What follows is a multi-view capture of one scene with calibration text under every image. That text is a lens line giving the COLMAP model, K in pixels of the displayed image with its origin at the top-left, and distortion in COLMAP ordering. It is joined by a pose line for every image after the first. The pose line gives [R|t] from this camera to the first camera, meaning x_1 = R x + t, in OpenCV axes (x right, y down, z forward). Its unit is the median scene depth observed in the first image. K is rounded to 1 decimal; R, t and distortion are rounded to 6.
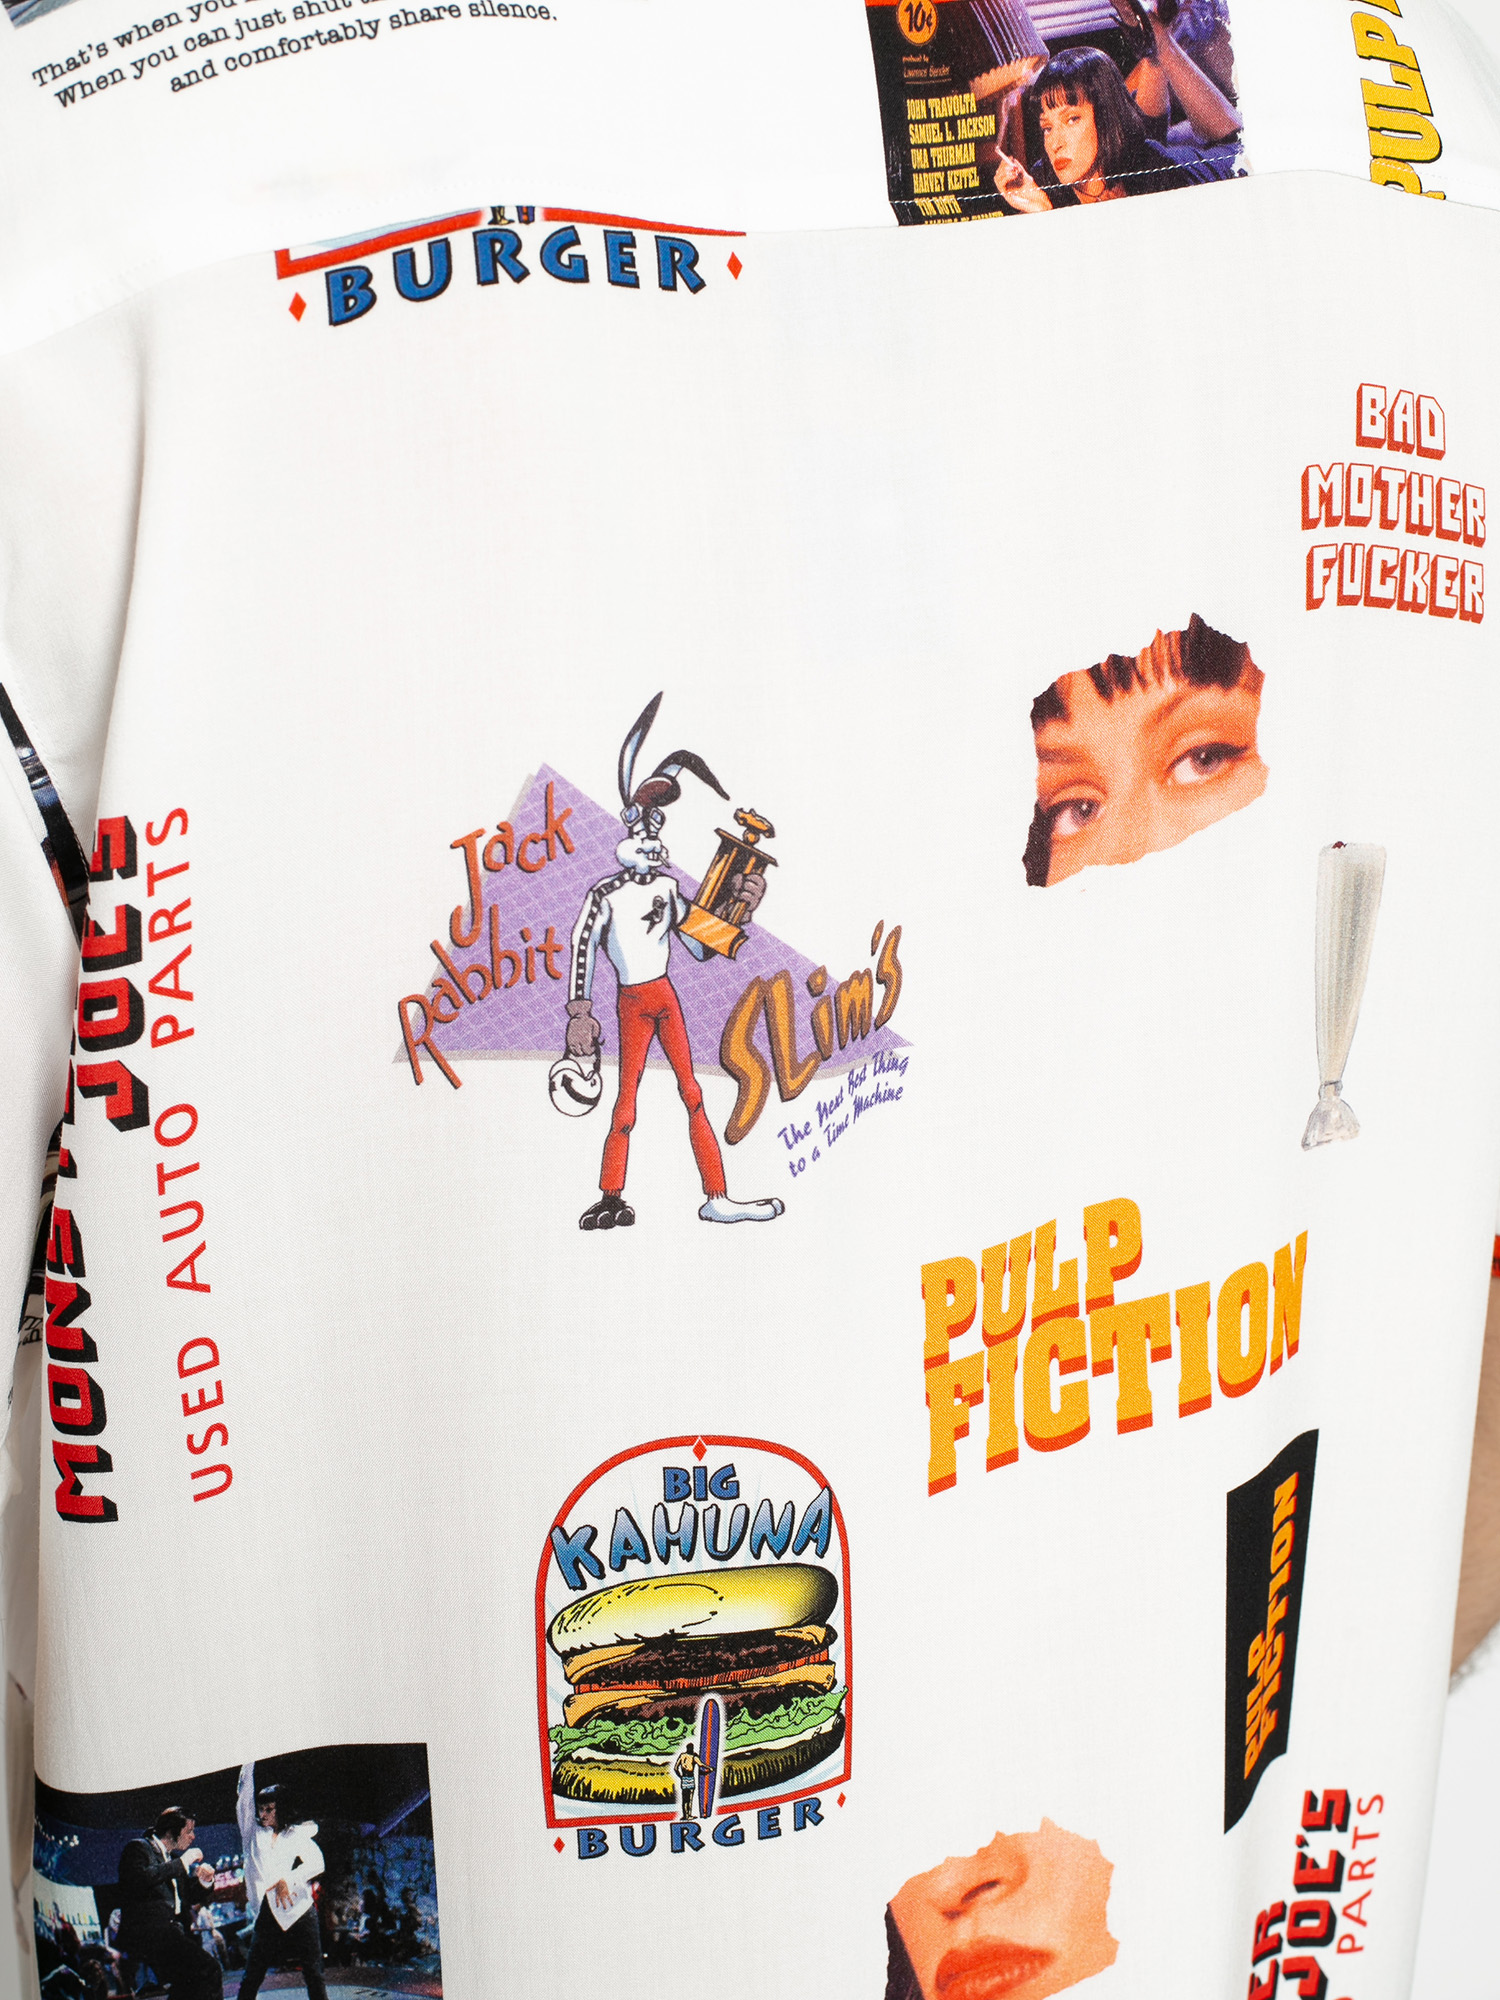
lens RADIAL K [[3416.1, 0, 750.0], [0, 3416.1, 1000.0], [0, 0, 1]] dist [-0.125183, -0.286238]
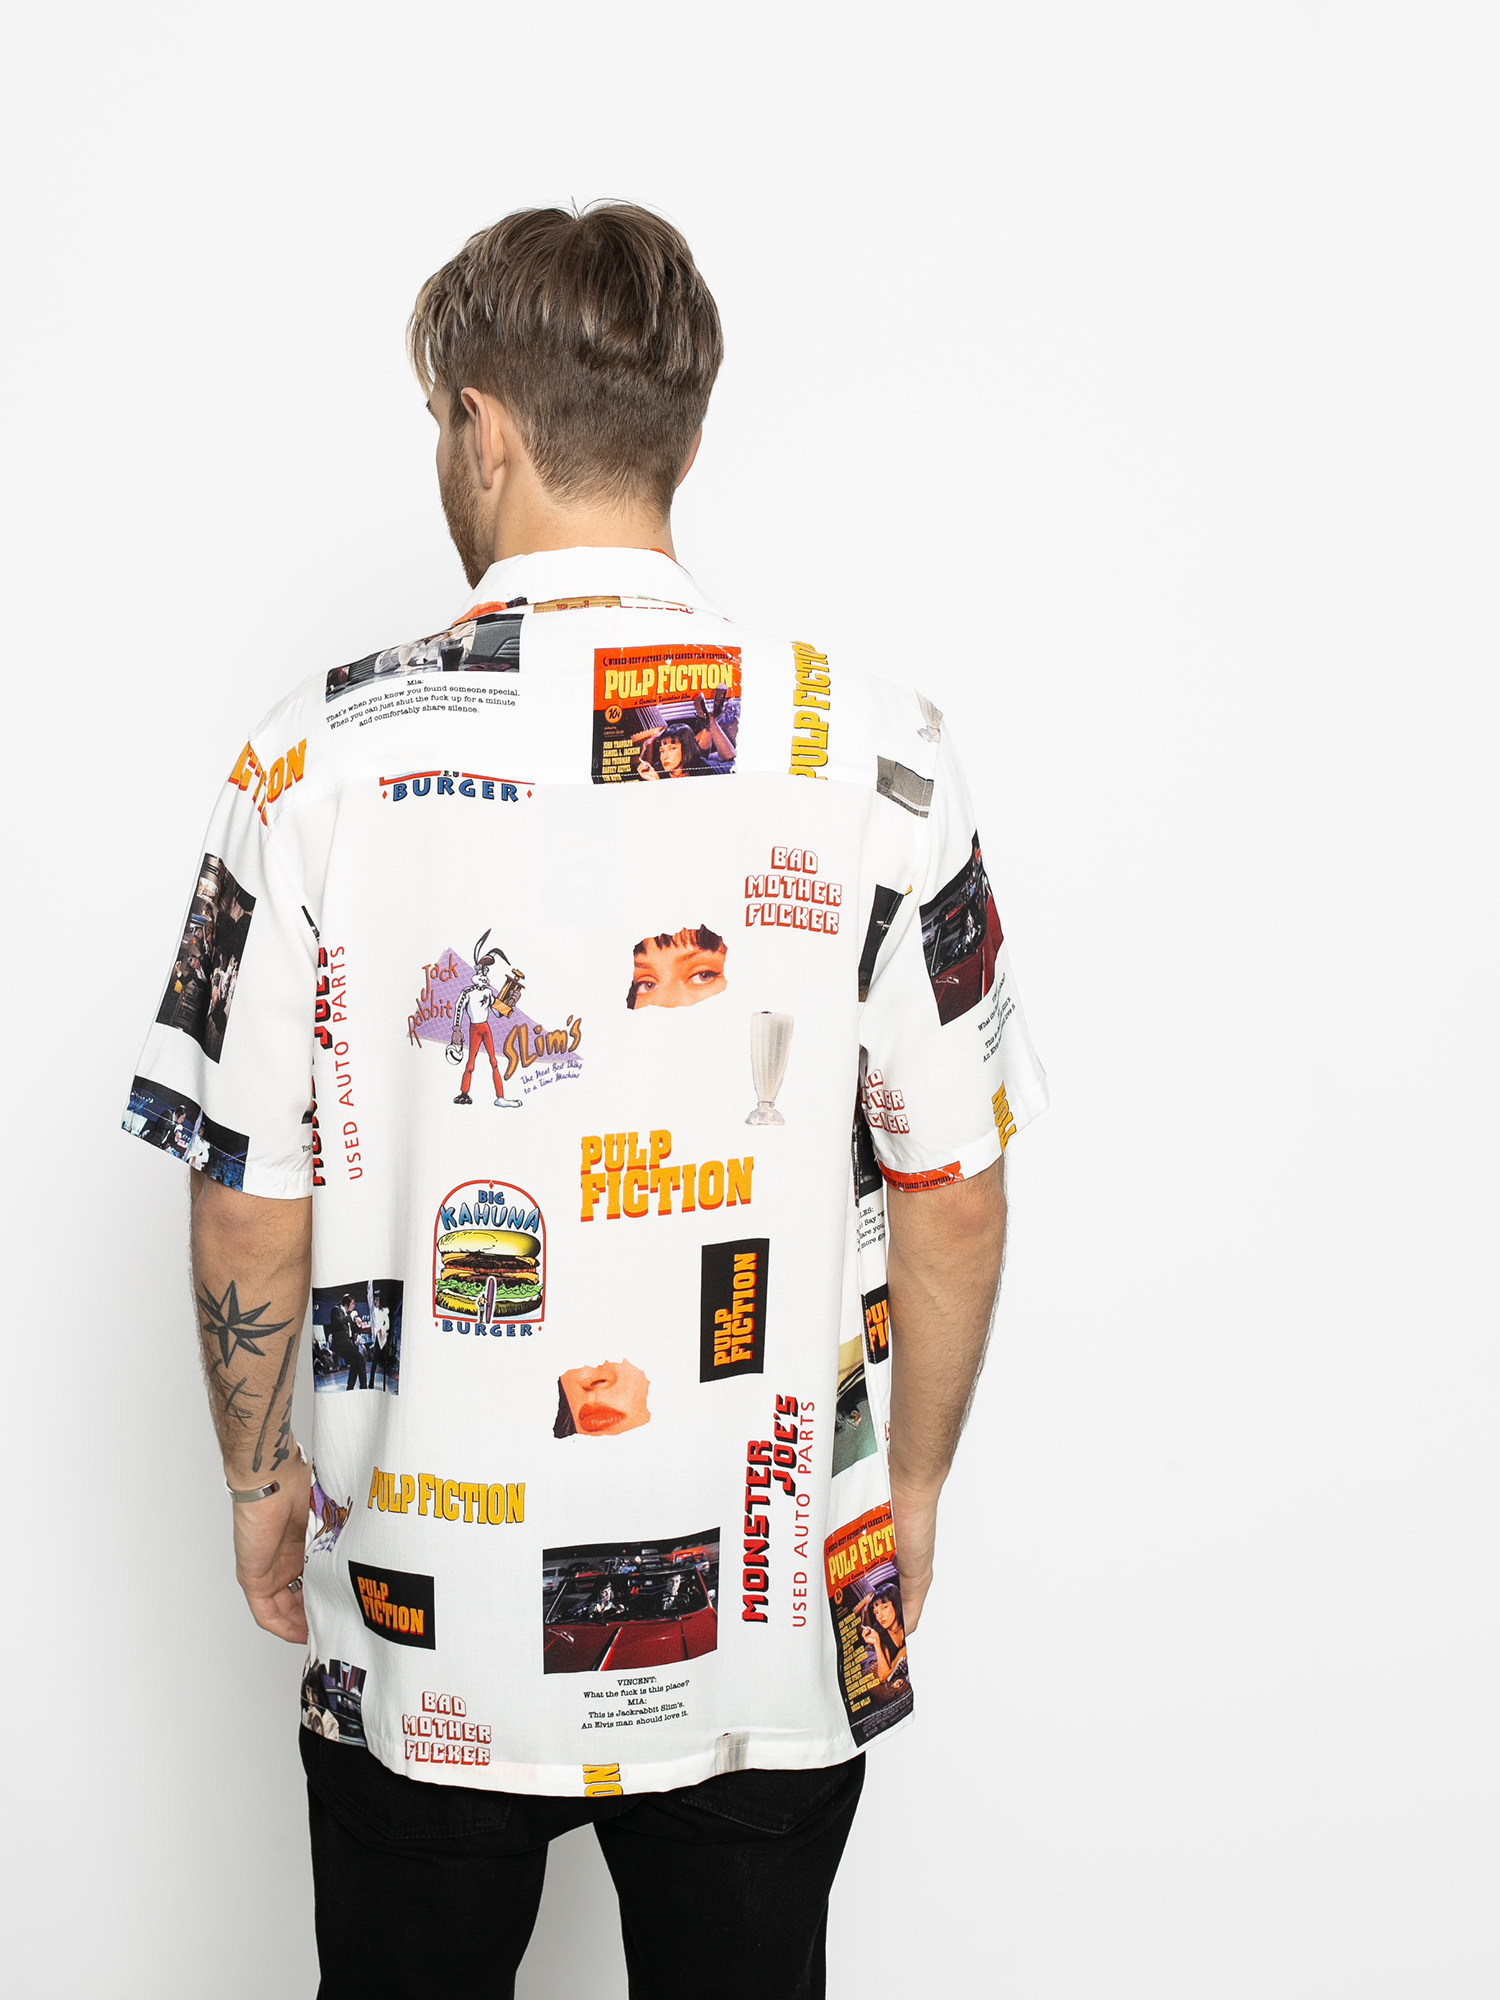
lens RADIAL K [[3416.1, 0, 750.0], [0, 3416.1, 1000.0], [0, 0, 1]] dist [-0.125183, -0.286238]
pose [[0.966258, 0.131238, -0.221634, 0.815305], [-0.141445, 0.989468, -0.030757, 0.033153], [0.215263, 0.061068, 0.974645, -1.784442]]
